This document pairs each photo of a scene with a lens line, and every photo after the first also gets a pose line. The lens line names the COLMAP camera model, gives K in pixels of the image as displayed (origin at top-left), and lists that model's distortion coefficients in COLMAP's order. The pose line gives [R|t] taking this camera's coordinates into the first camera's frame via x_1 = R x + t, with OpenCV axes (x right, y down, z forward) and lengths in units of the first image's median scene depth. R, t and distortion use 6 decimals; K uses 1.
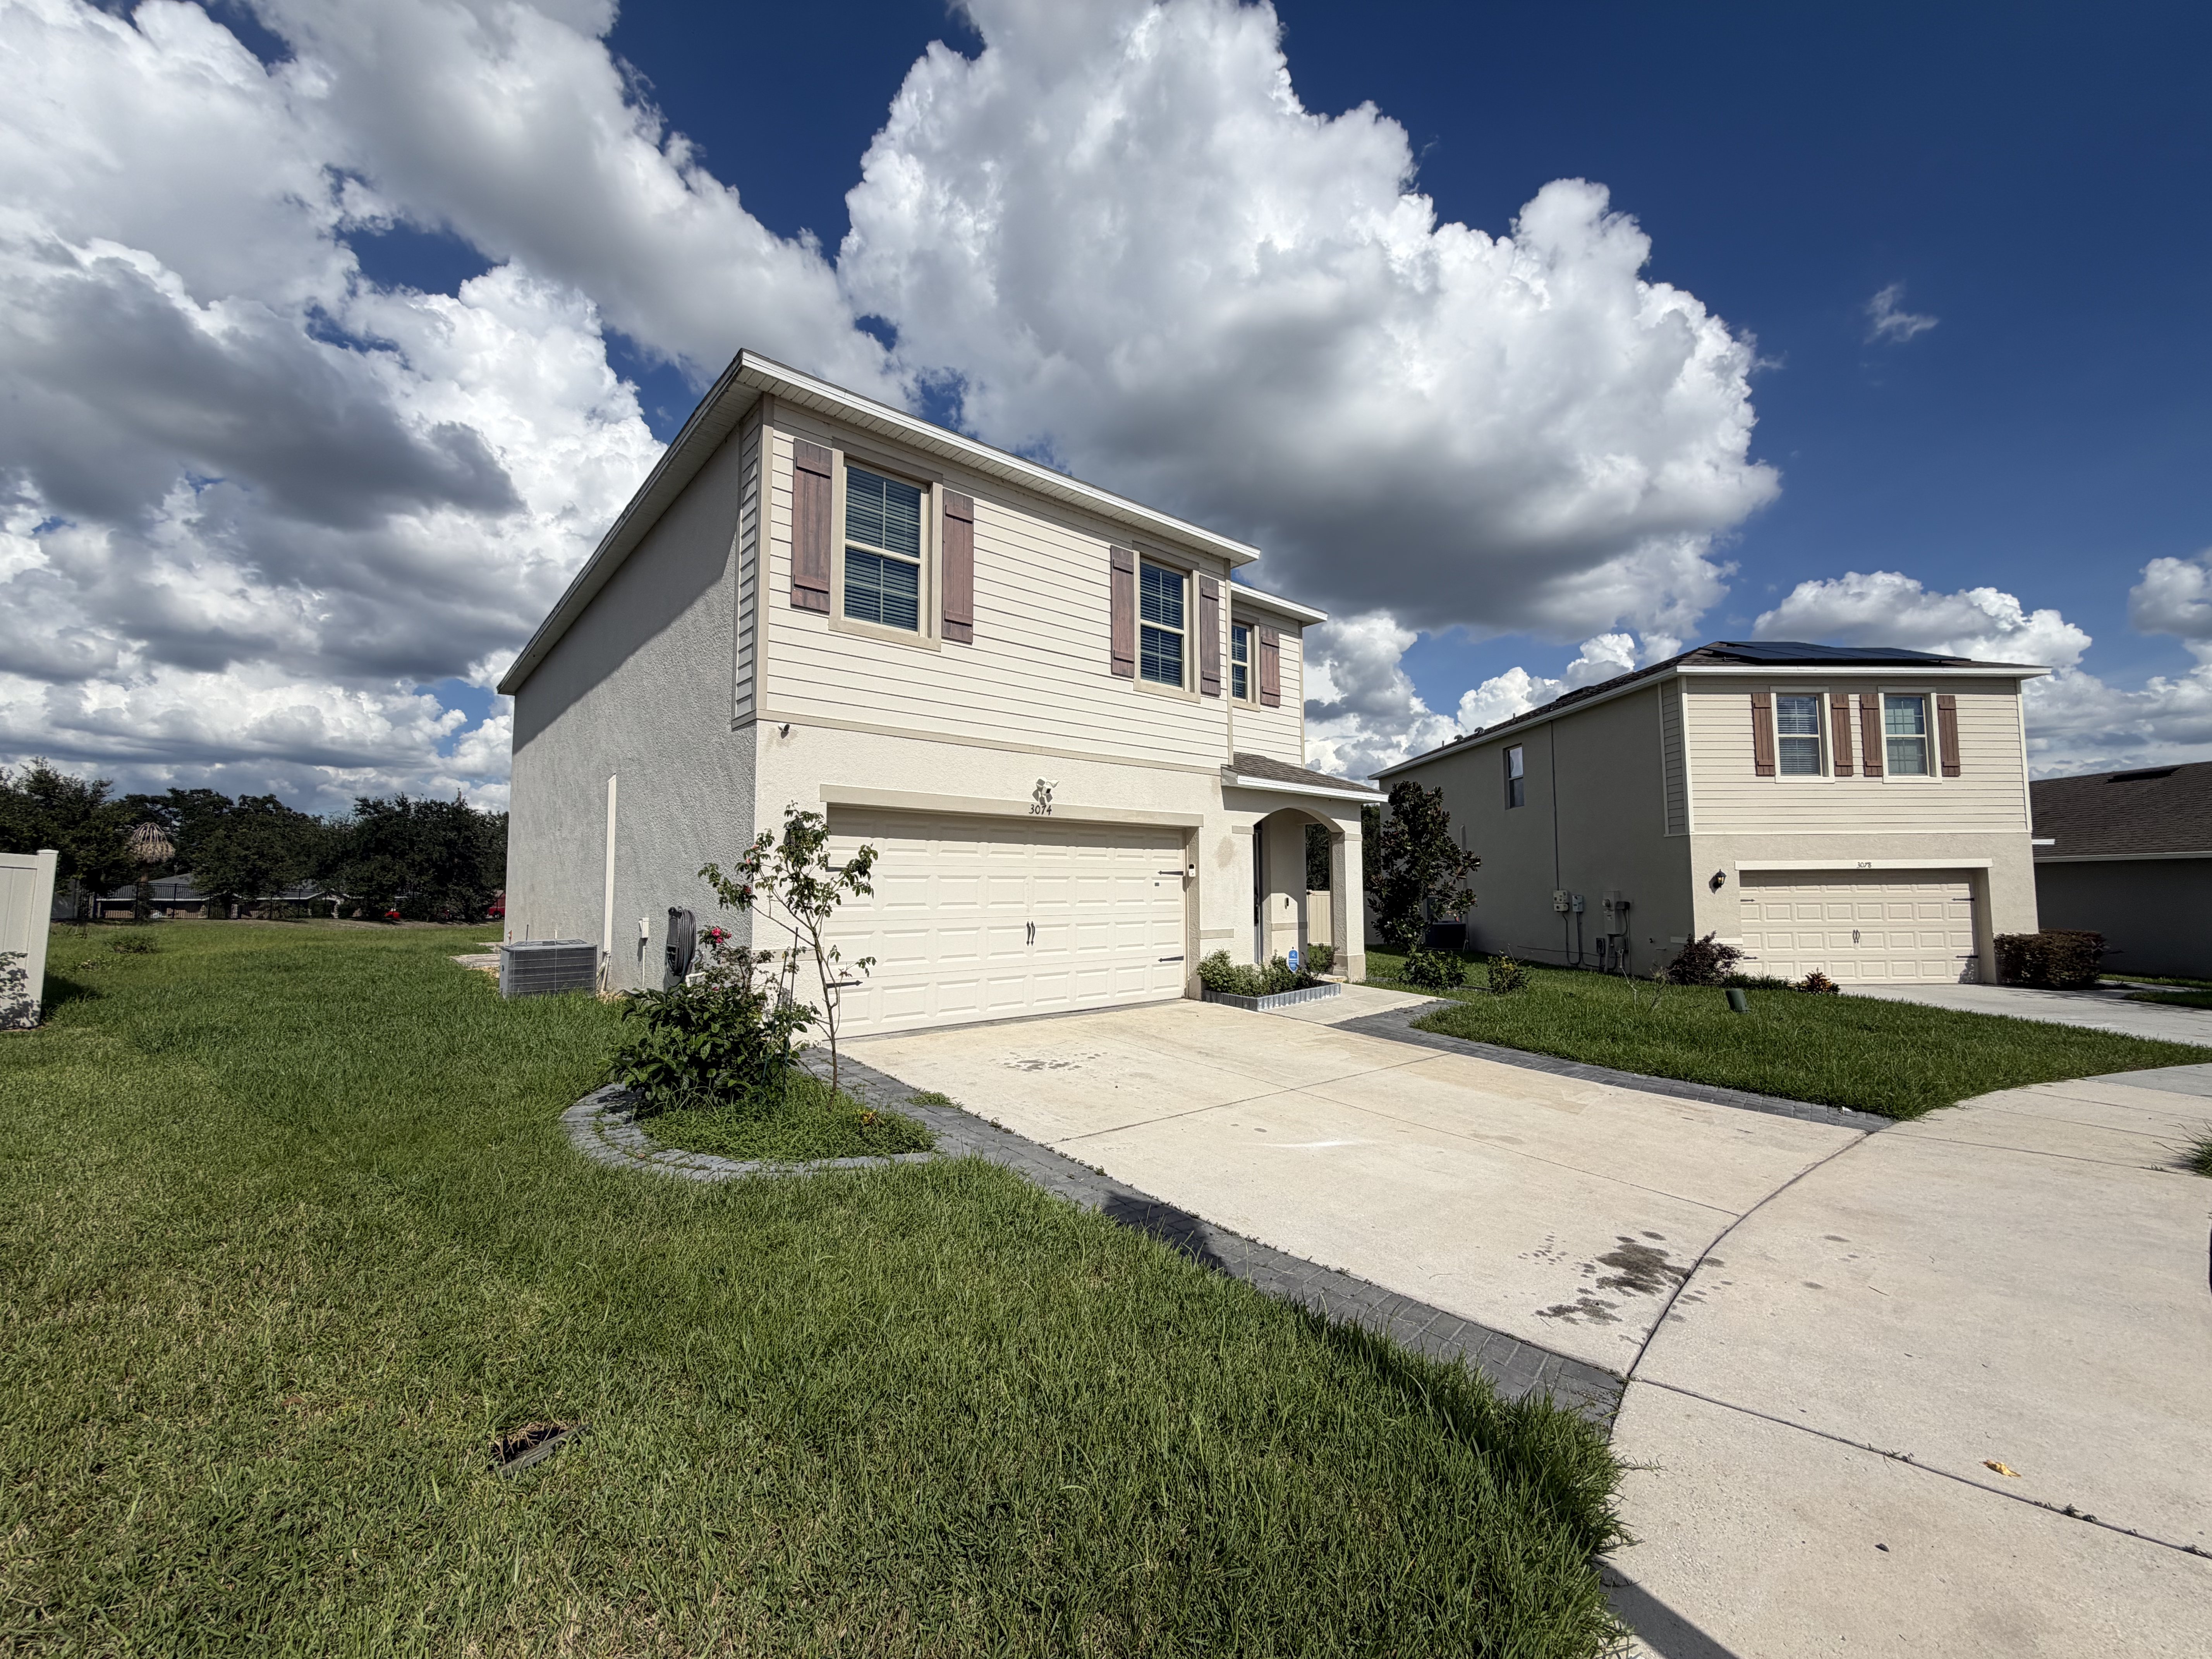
lens RADIAL K [[887.3, 0, 1114.5], [0, 887.3, 821.3], [0, 0, 1]] dist [0.000323, 0.000102]
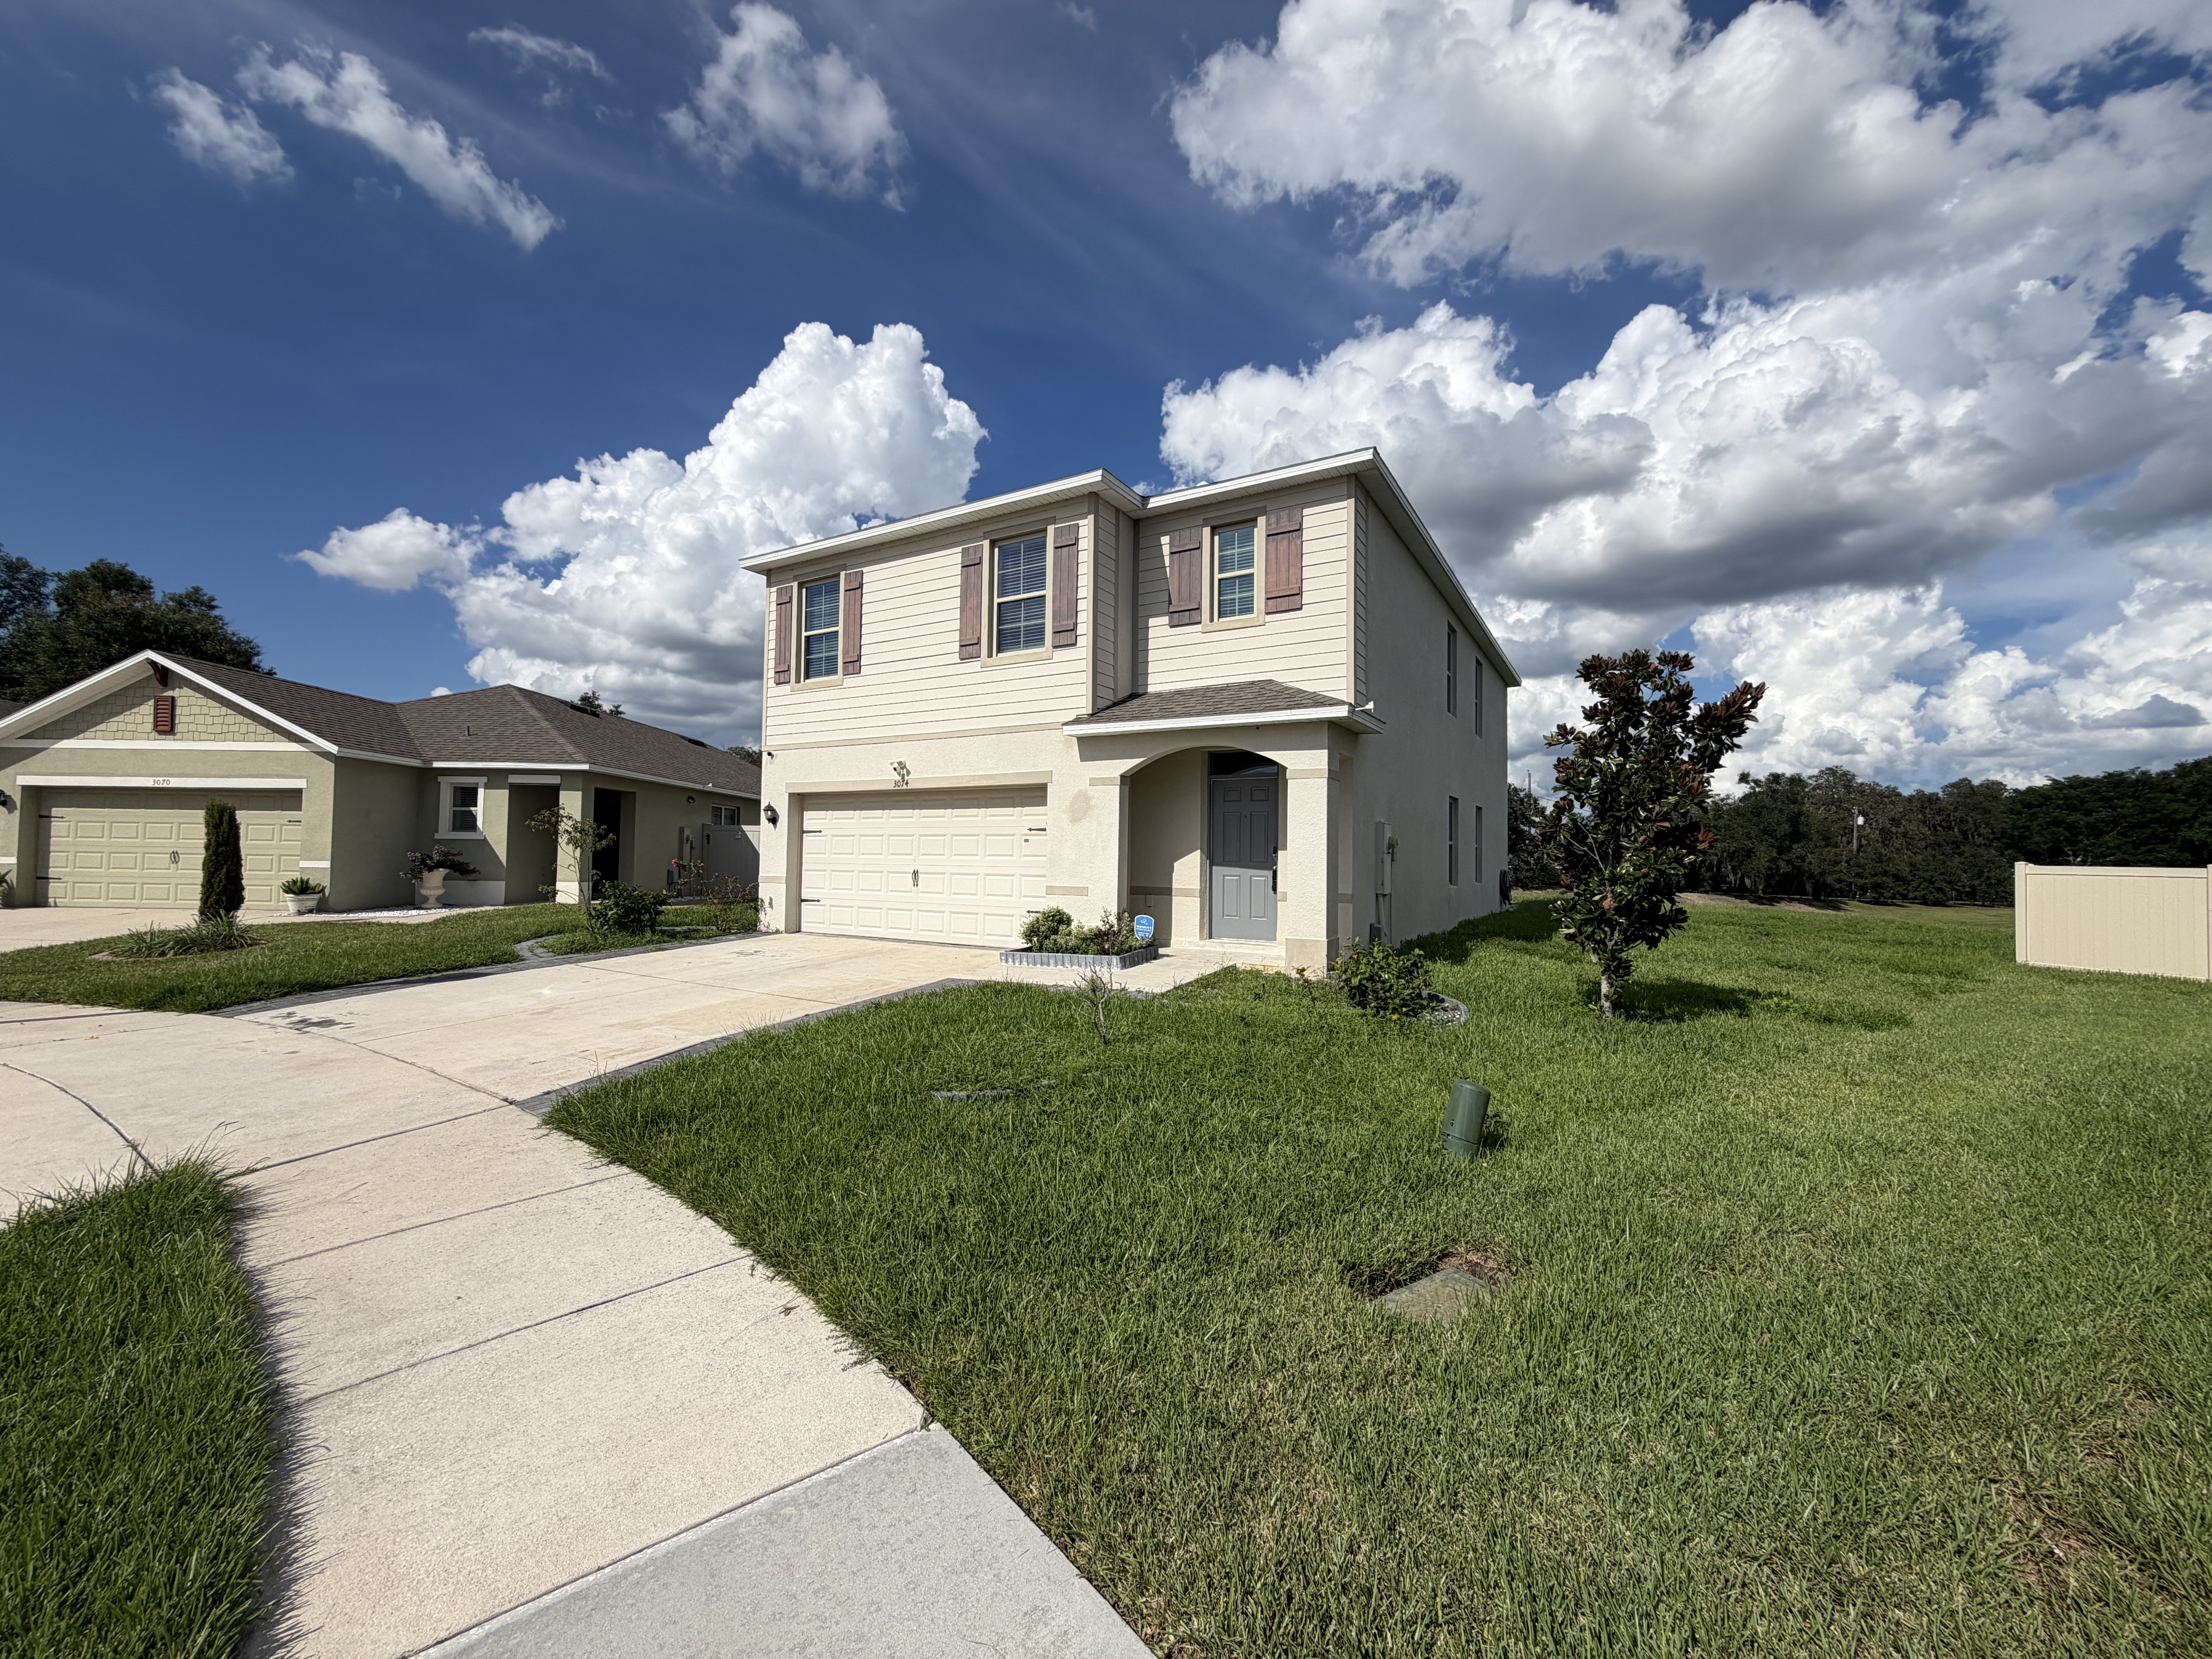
lens RADIAL K [[887.3, 0, 1115.4], [0, 887.3, 833.0], [0, 0, 1]] dist [0.000323, 0.000102]
pose [[0.309385, -0.027554, -0.950538, 1.158394], [0.052860, 0.998533, -0.011740, 0.084854], [0.949467, -0.046614, 0.310387, 0.820423]]
